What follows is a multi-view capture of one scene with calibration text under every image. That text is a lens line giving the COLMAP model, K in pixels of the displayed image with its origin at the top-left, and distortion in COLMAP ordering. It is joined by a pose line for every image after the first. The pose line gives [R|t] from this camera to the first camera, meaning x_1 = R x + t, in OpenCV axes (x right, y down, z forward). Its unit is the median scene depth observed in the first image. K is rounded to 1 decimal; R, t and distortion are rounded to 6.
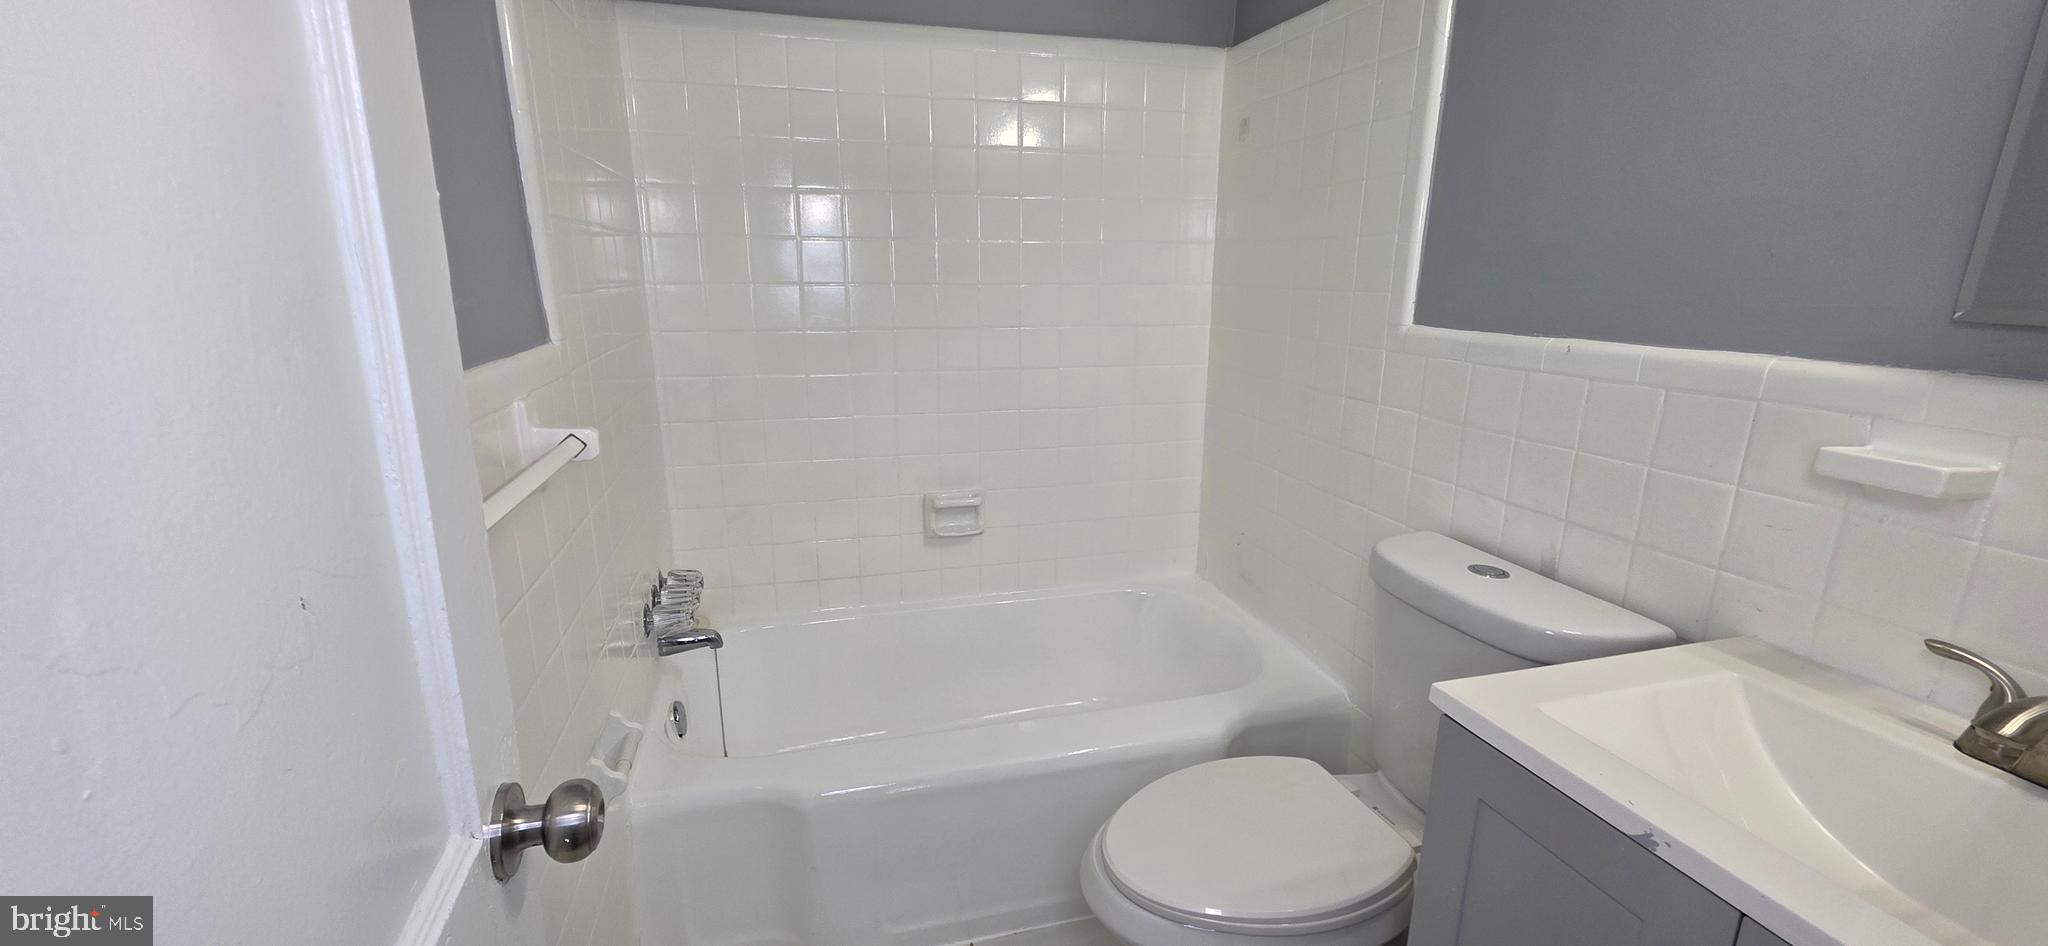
lens RADIAL K [[812.5, 0, 1020.4], [0, 812.5, 472.3], [0, 0, 1]] dist [0.000057, 0.000083]
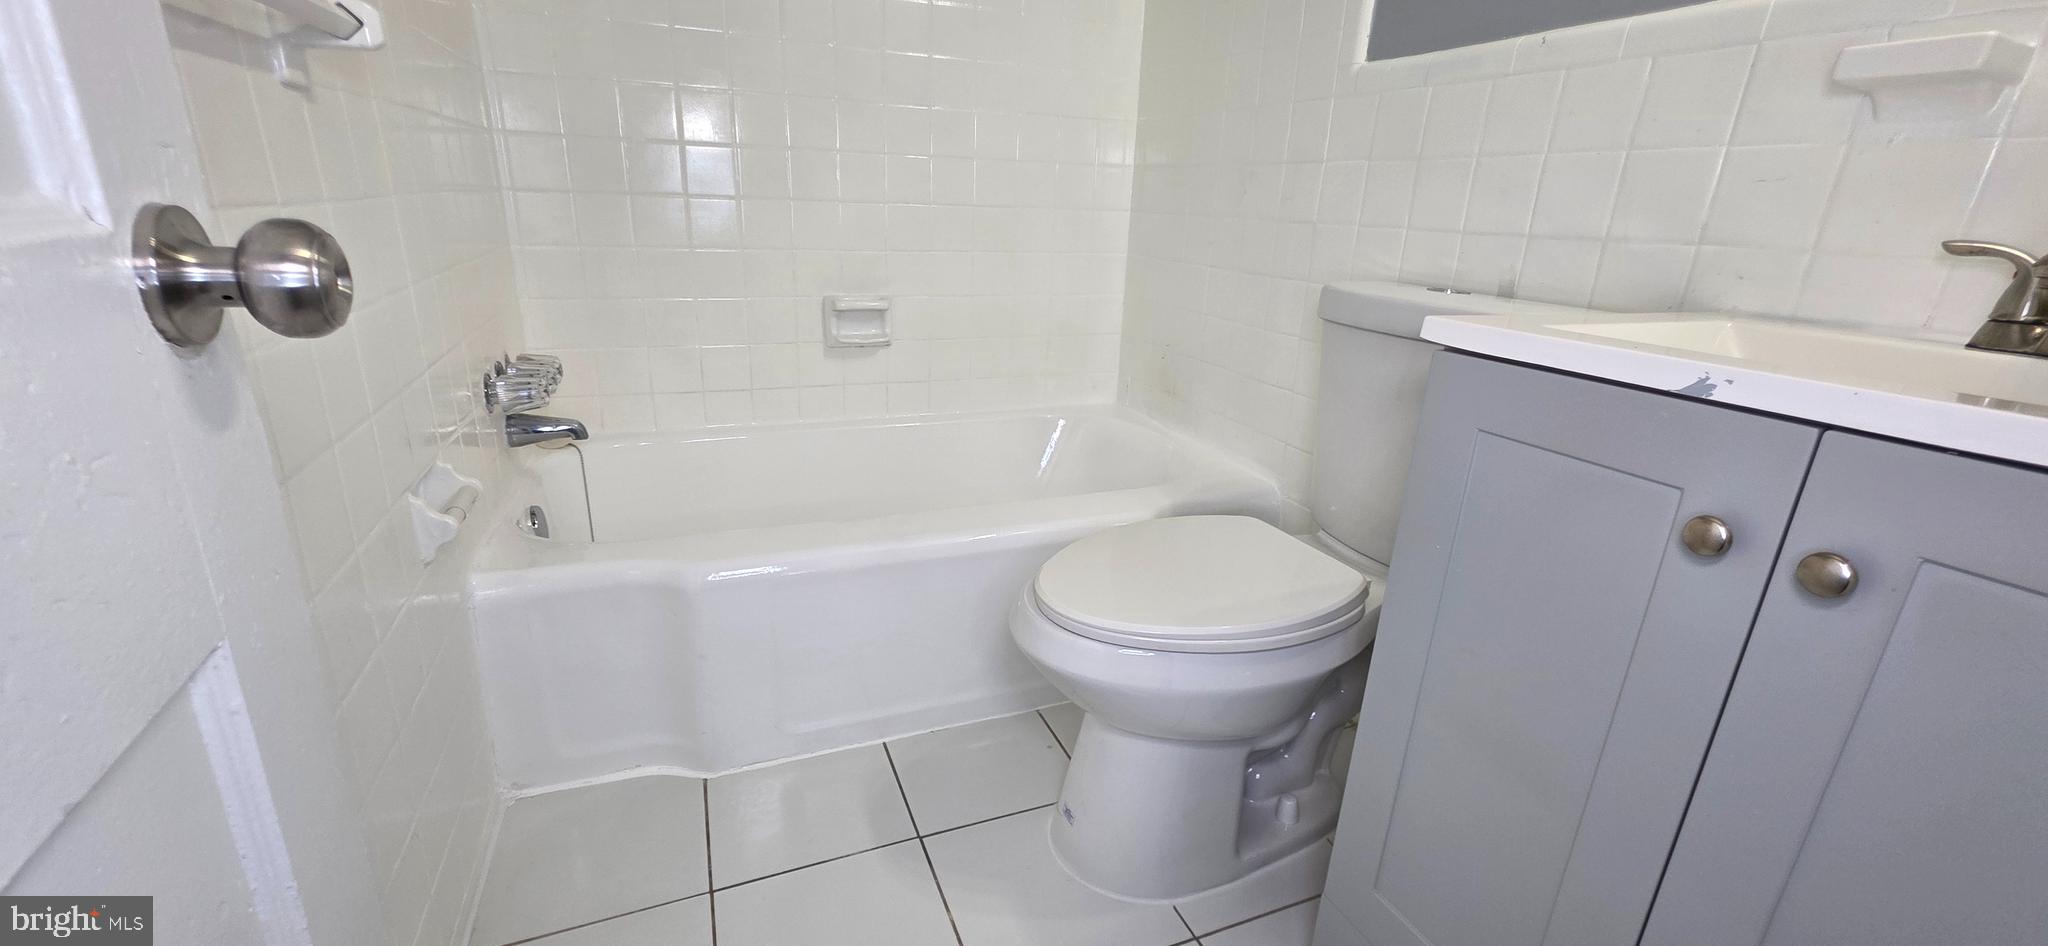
lens RADIAL K [[812.5, 0, 1020.4], [0, 812.5, 472.3], [0, 0, 1]] dist [0.000057, 0.000083]
pose [[0.992810, -0.004946, 0.119597, -0.015344], [-0.004866, 0.996653, 0.081606, 0.204187], [-0.119600, -0.081602, 0.989463, 0.101465]]
